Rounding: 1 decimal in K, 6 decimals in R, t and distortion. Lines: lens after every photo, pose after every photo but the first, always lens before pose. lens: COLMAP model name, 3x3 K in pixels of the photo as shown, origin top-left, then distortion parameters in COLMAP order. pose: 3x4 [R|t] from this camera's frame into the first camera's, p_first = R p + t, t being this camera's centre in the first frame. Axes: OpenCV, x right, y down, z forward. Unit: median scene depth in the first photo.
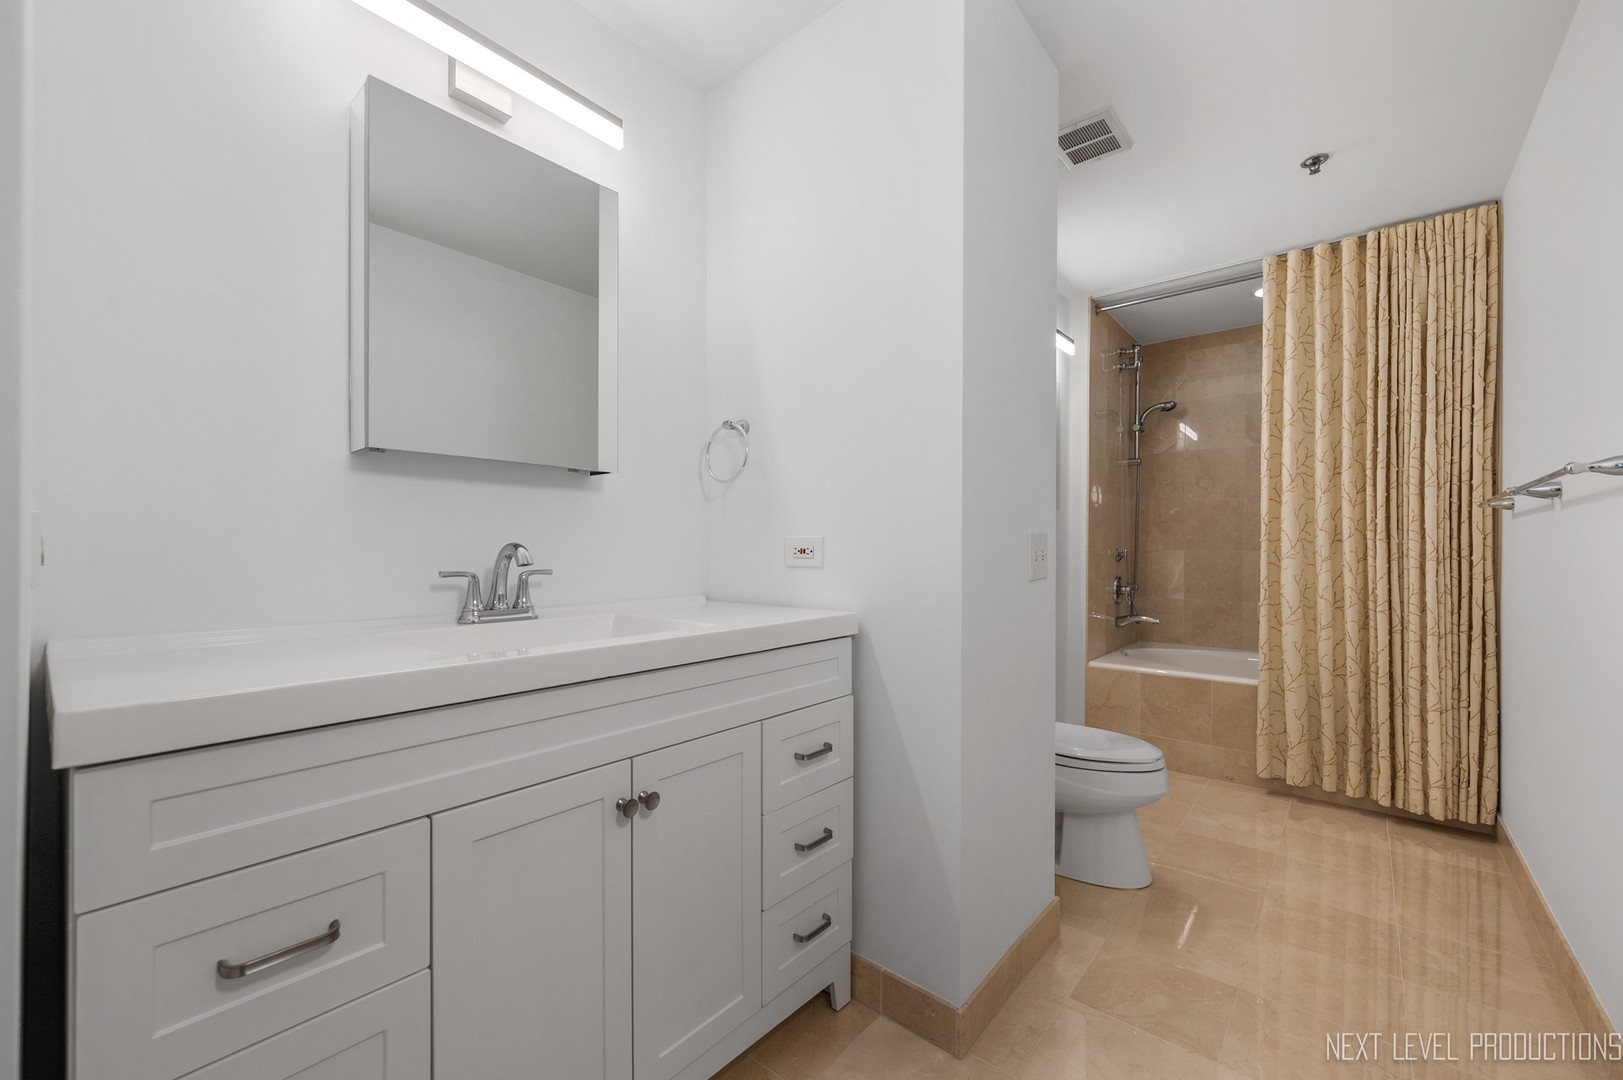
lens RADIAL K [[646.2, 0, 812.3], [0, 646.2, 552.1], [0, 0, 1]] dist [-0.002451, -0.000713]
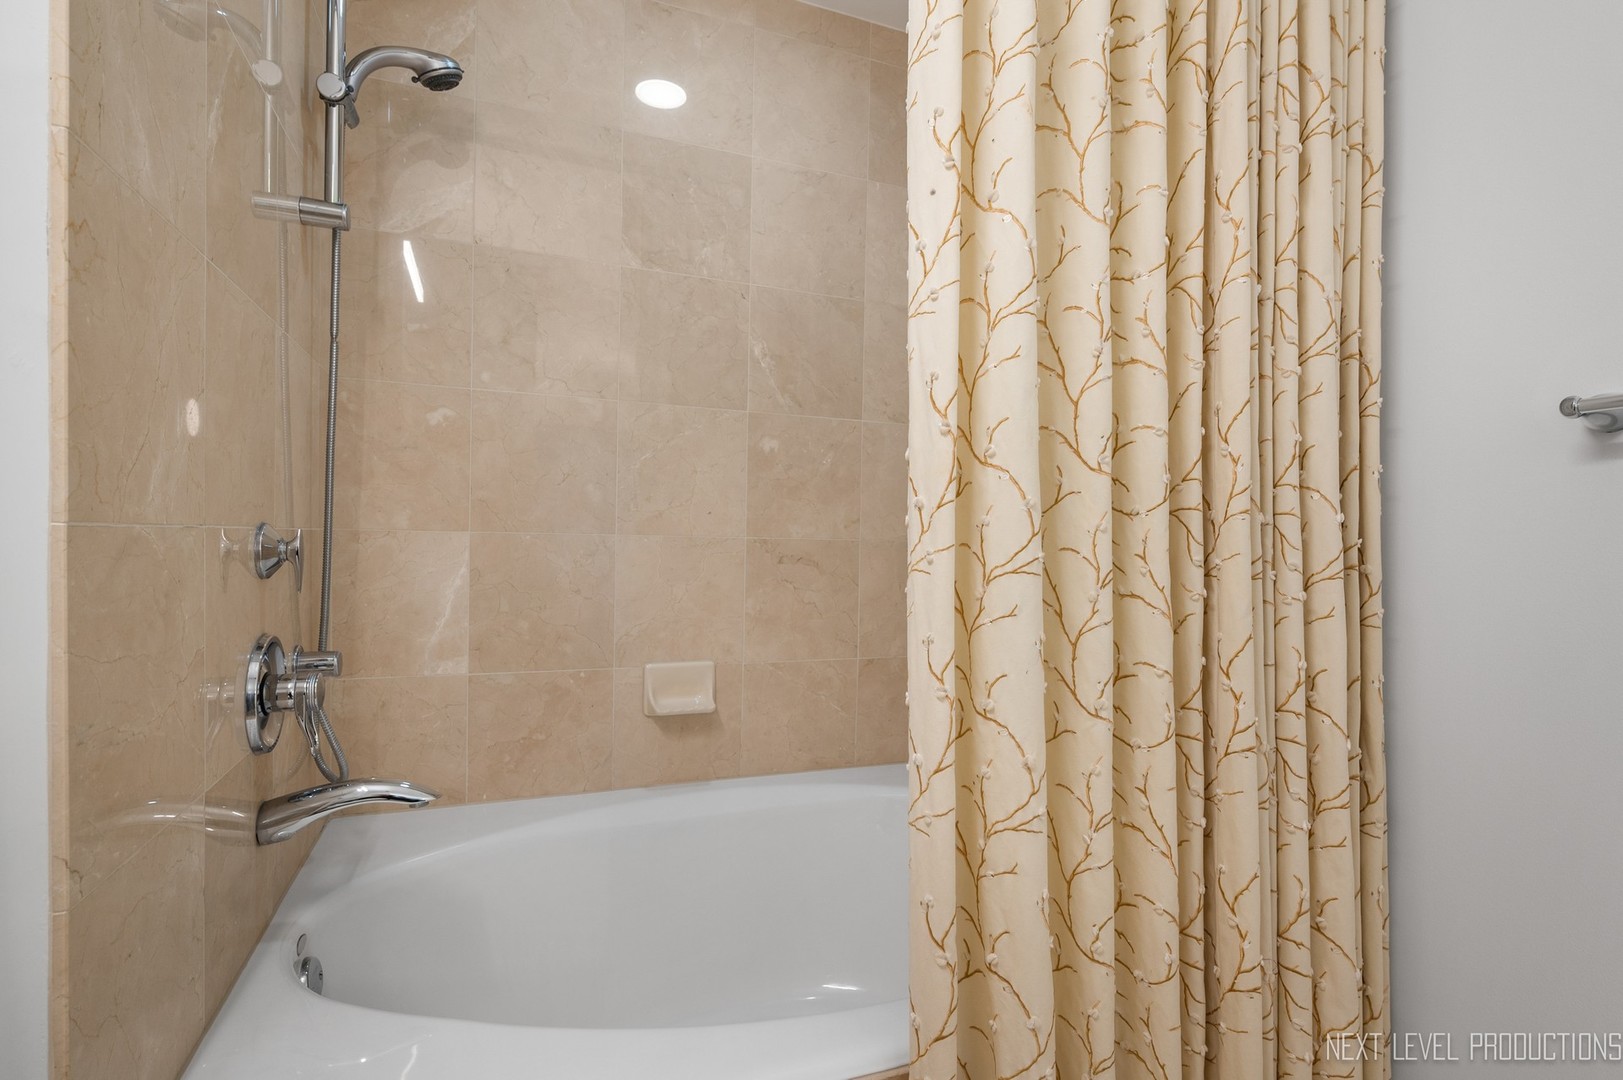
lens RADIAL K [[804.2, 0, 812.6], [0, 804.2, 540.4], [0, 0, 1]] dist [0.000765, 0.000026]
pose [[0.487236, -0.002890, 0.873265, 0.294812], [0.000823, 0.999996, 0.002851, -0.000085], [-0.873270, -0.000671, 0.487236, 0.640264]]
